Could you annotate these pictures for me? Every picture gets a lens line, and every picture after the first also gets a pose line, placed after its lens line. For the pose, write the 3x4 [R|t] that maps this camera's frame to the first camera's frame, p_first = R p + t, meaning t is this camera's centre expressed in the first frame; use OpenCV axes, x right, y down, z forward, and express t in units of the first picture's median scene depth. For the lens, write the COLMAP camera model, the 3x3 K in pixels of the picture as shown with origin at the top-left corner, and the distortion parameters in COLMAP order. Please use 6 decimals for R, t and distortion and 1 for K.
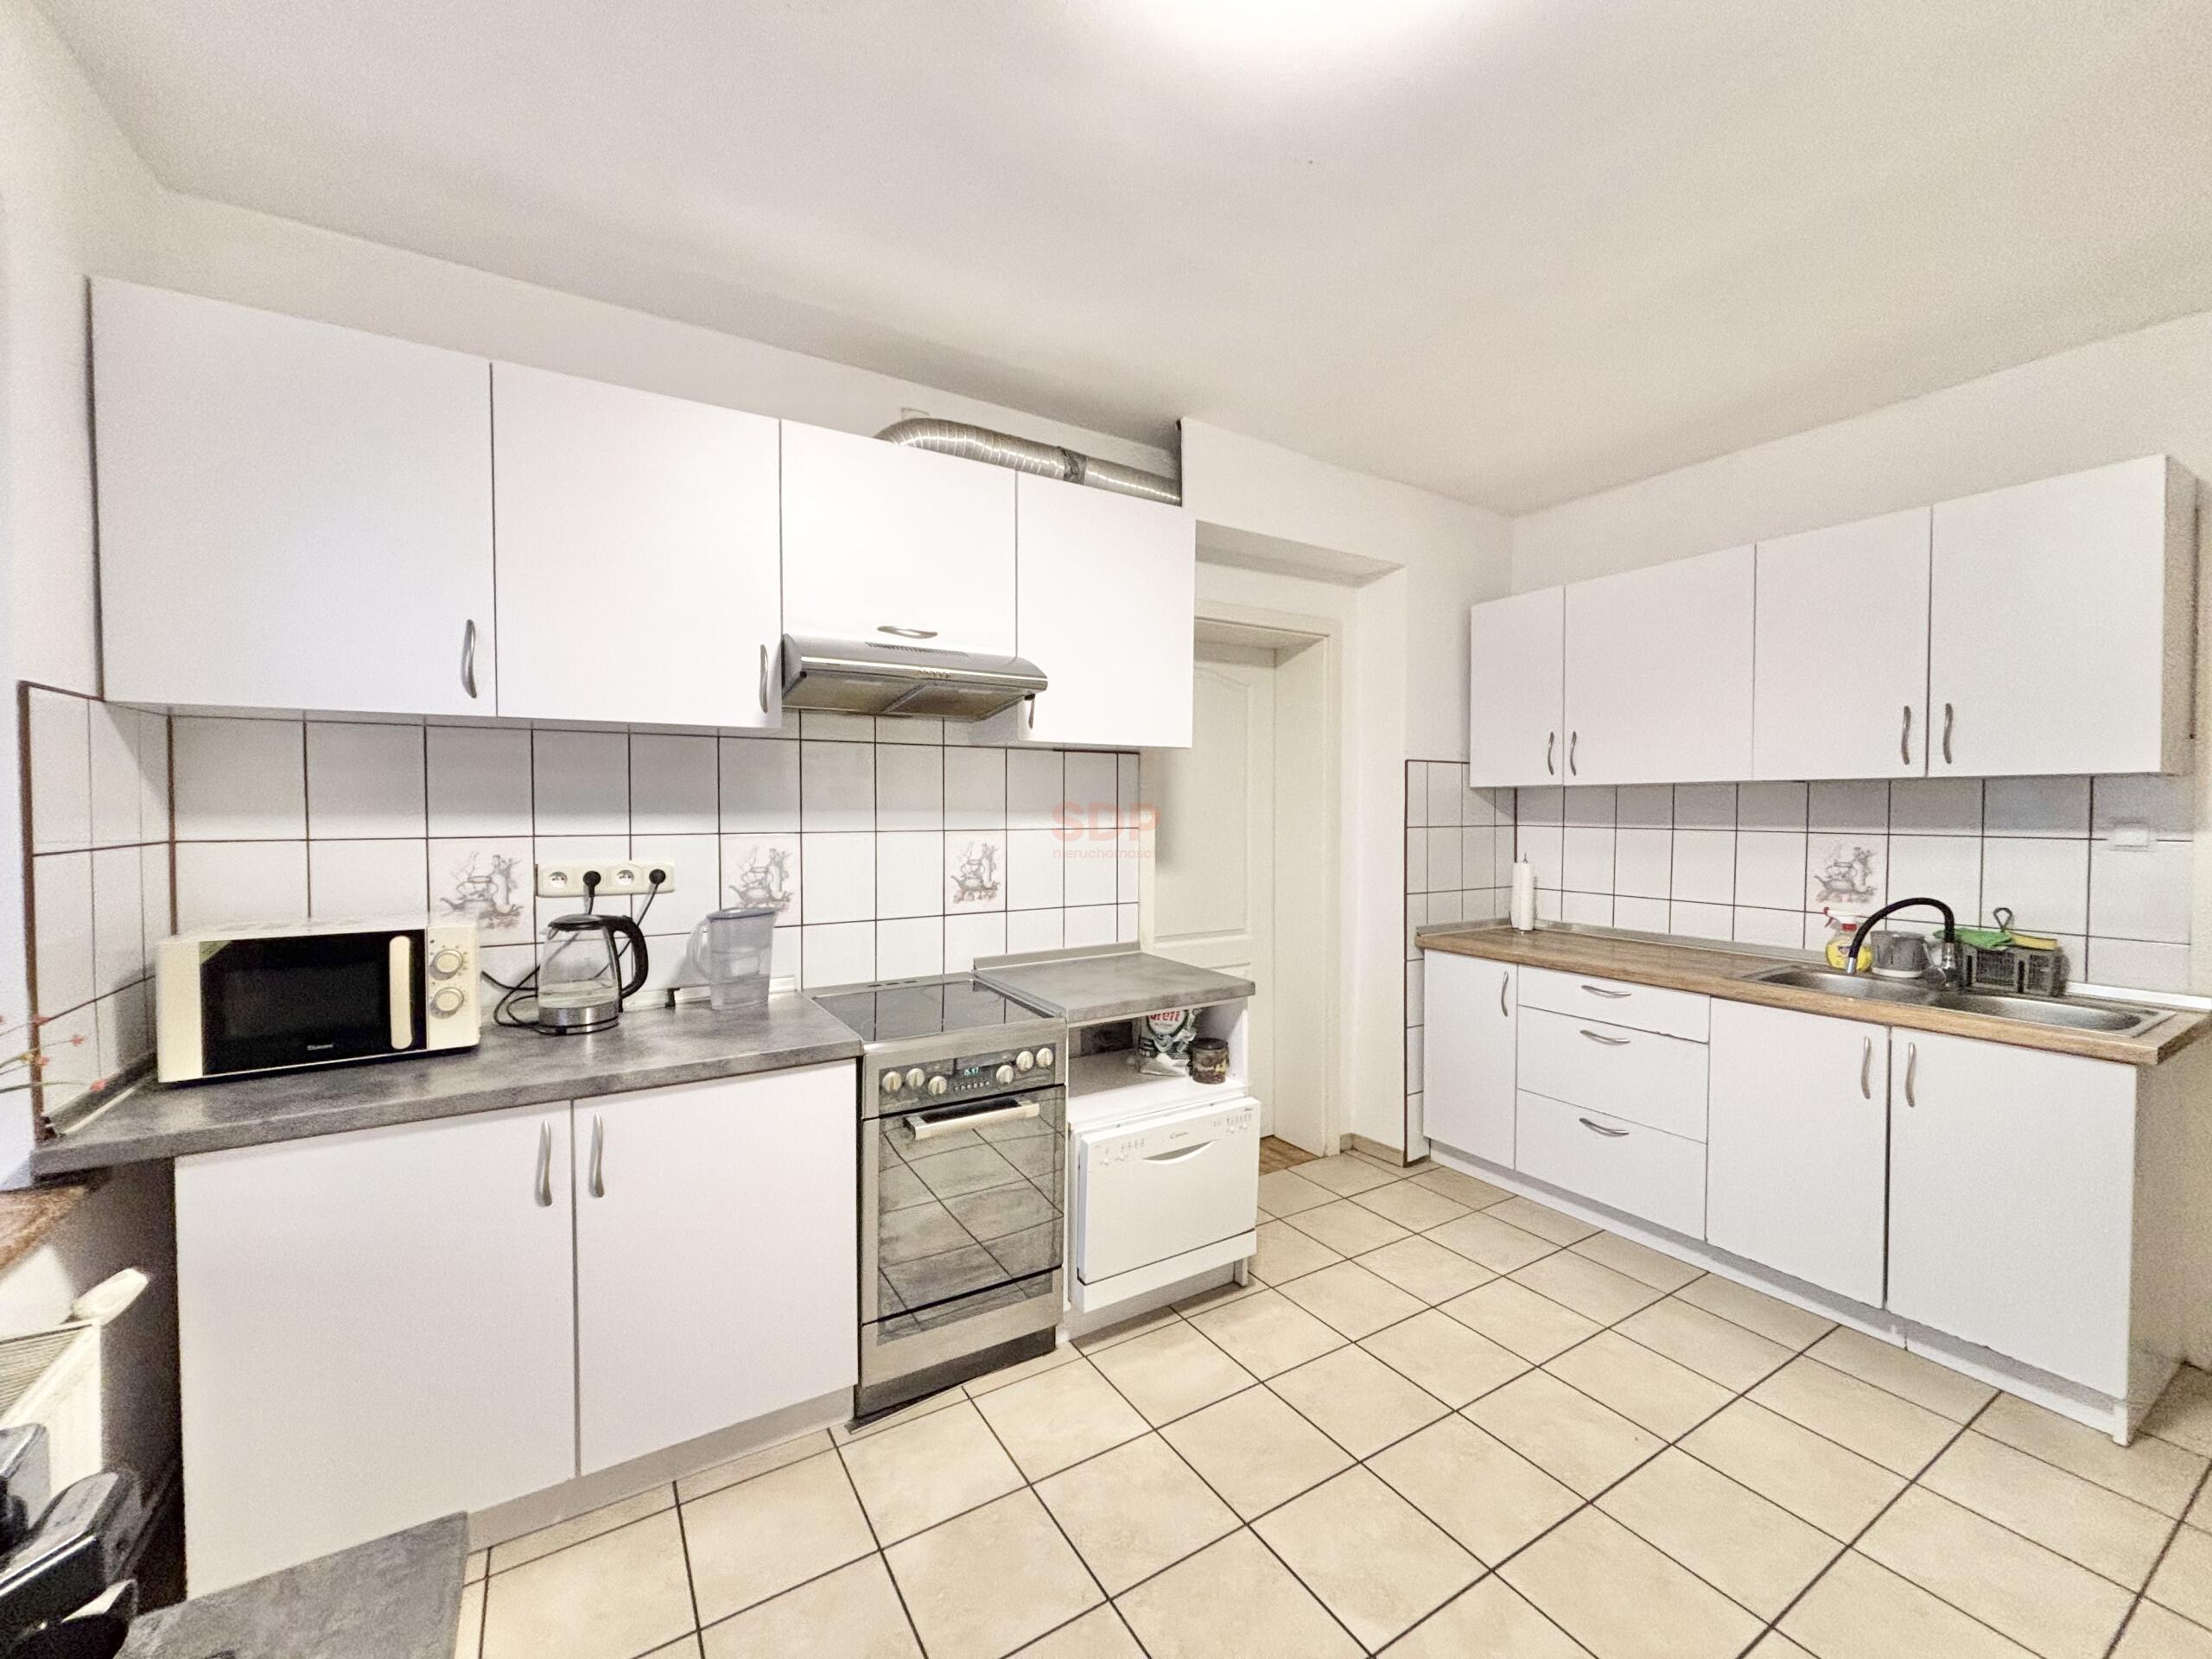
lens RADIAL K [[890.5, 0, 1099.1], [0, 890.5, 827.3], [0, 0, 1]] dist [-0.001144, -0.000755]
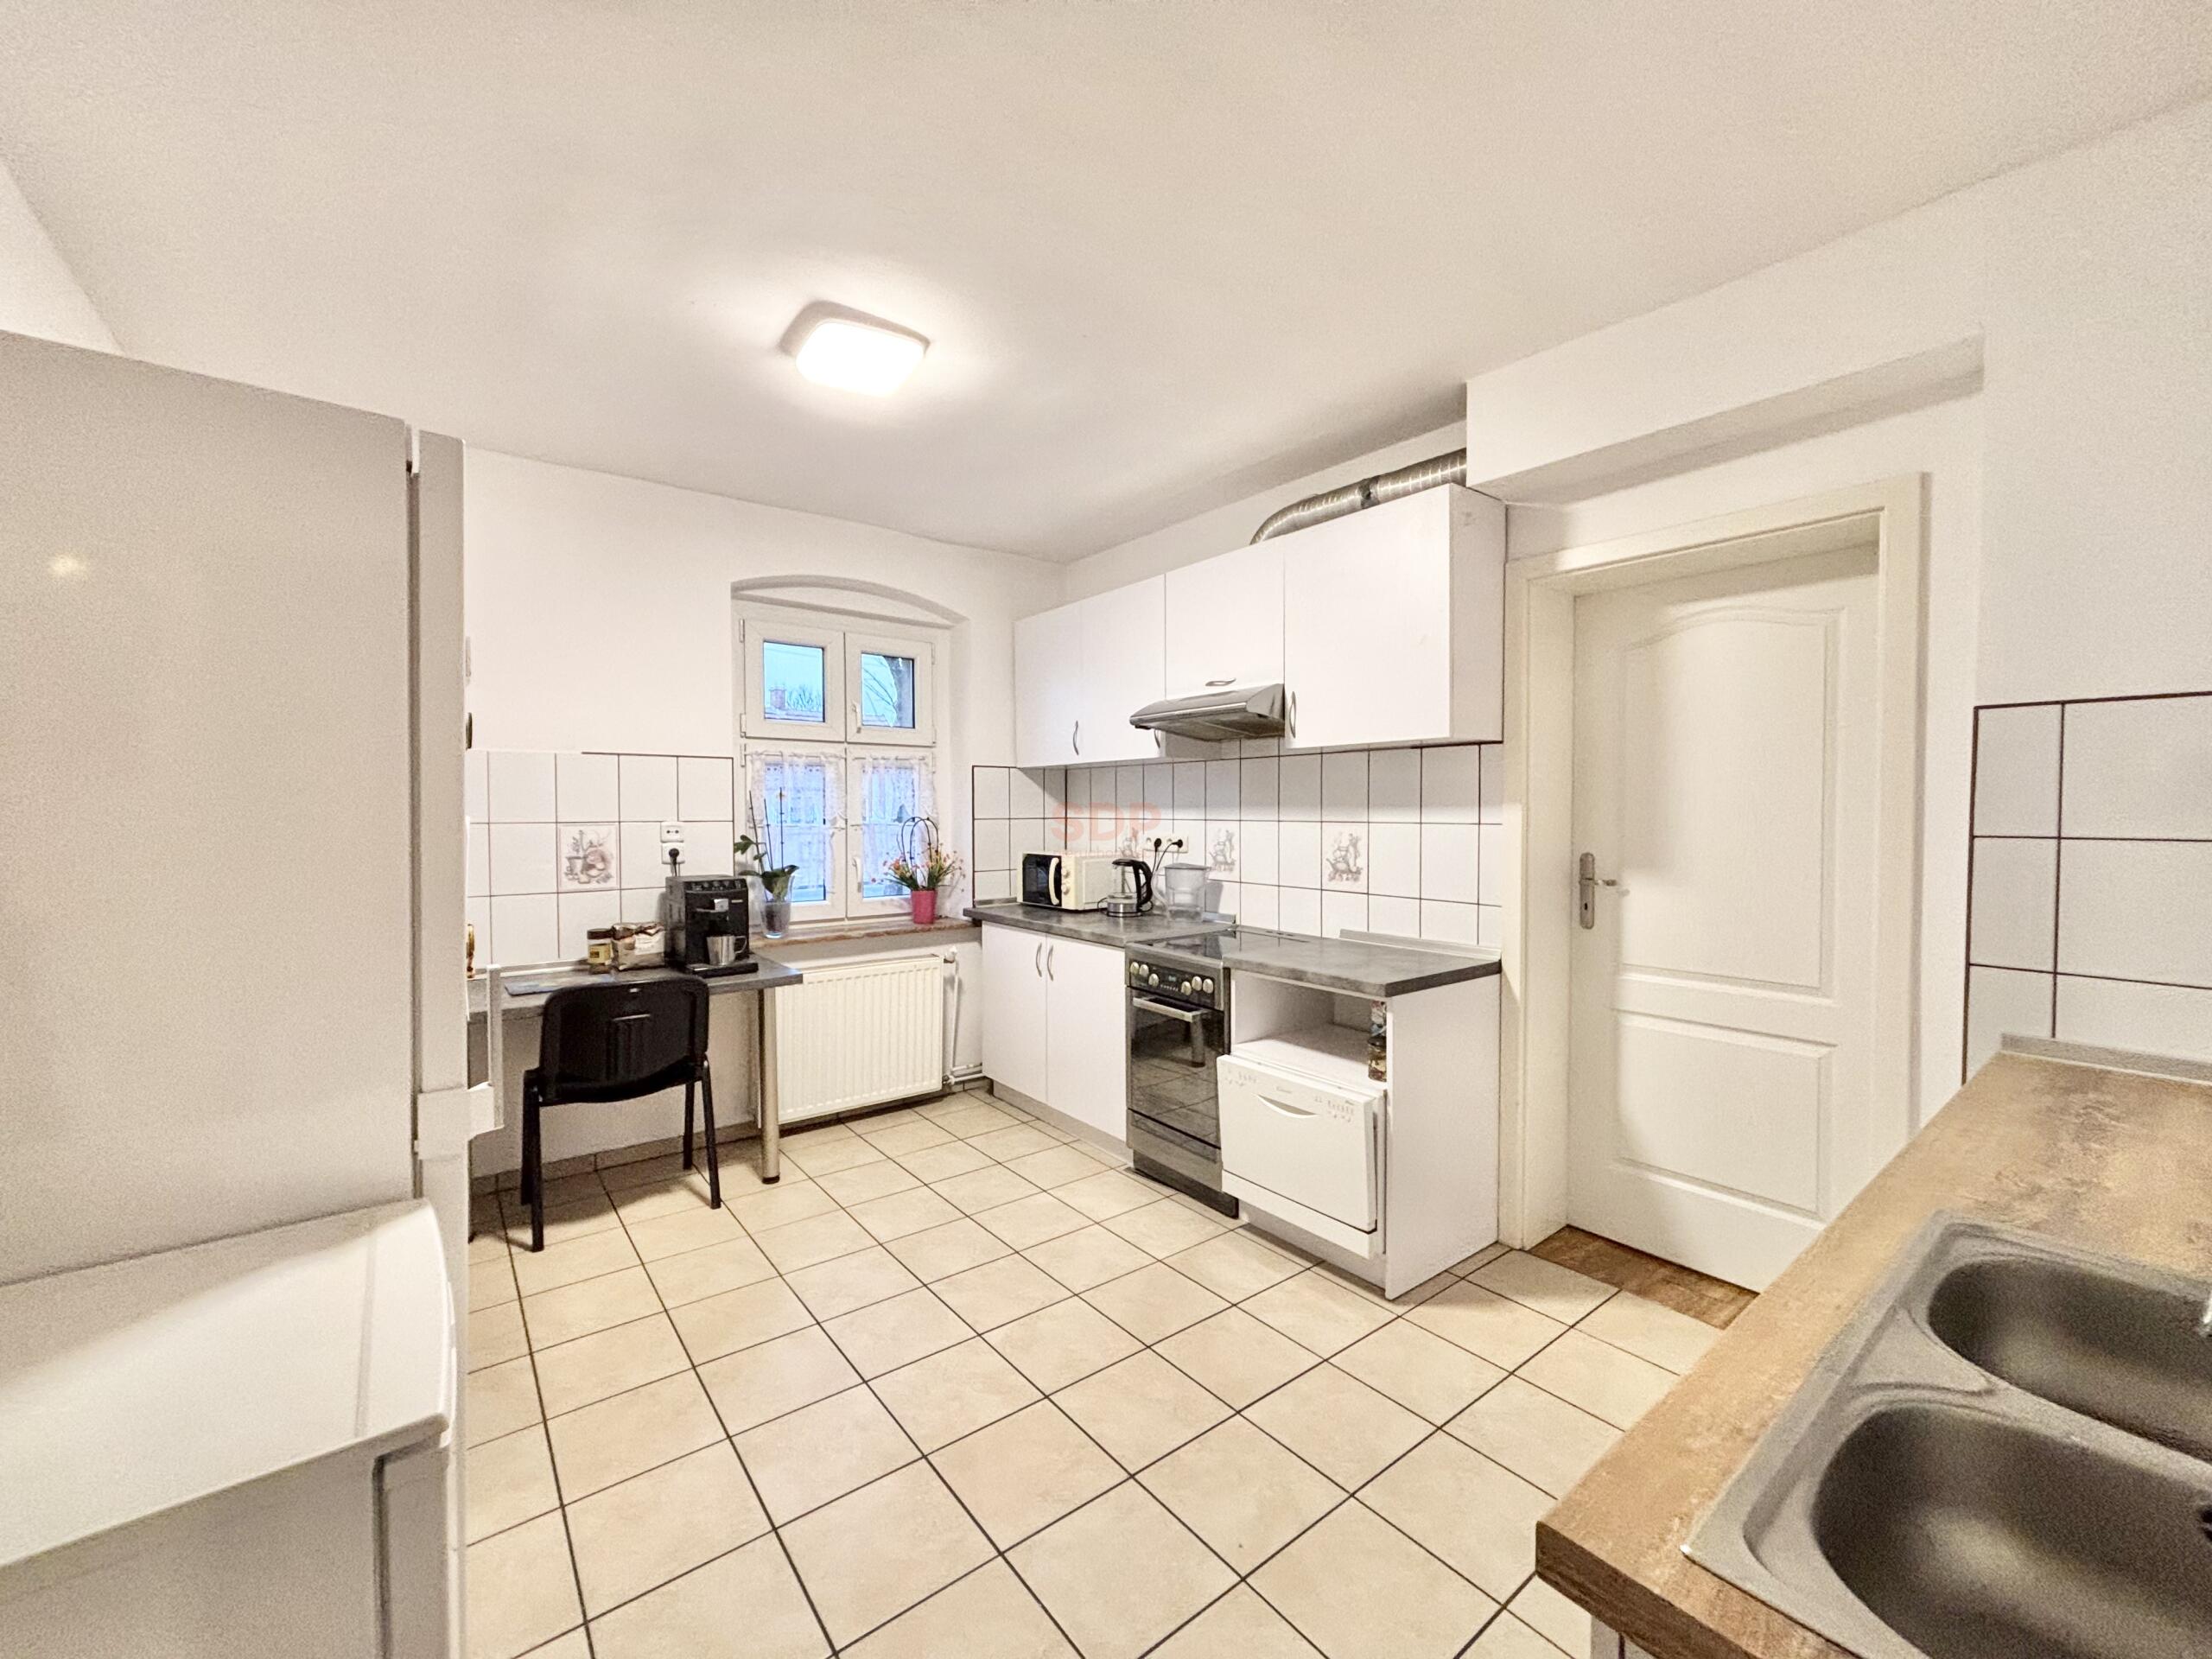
lens RADIAL K [[890.5, 0, 1099.1], [0, 890.5, 827.3], [0, 0, 1]] dist [-0.001144, -0.000755]
pose [[0.094151, 0.016430, -0.995422, 1.137057], [-0.024293, 0.999604, 0.014201, 0.001422], [0.995262, 0.022845, 0.094512, 0.624646]]
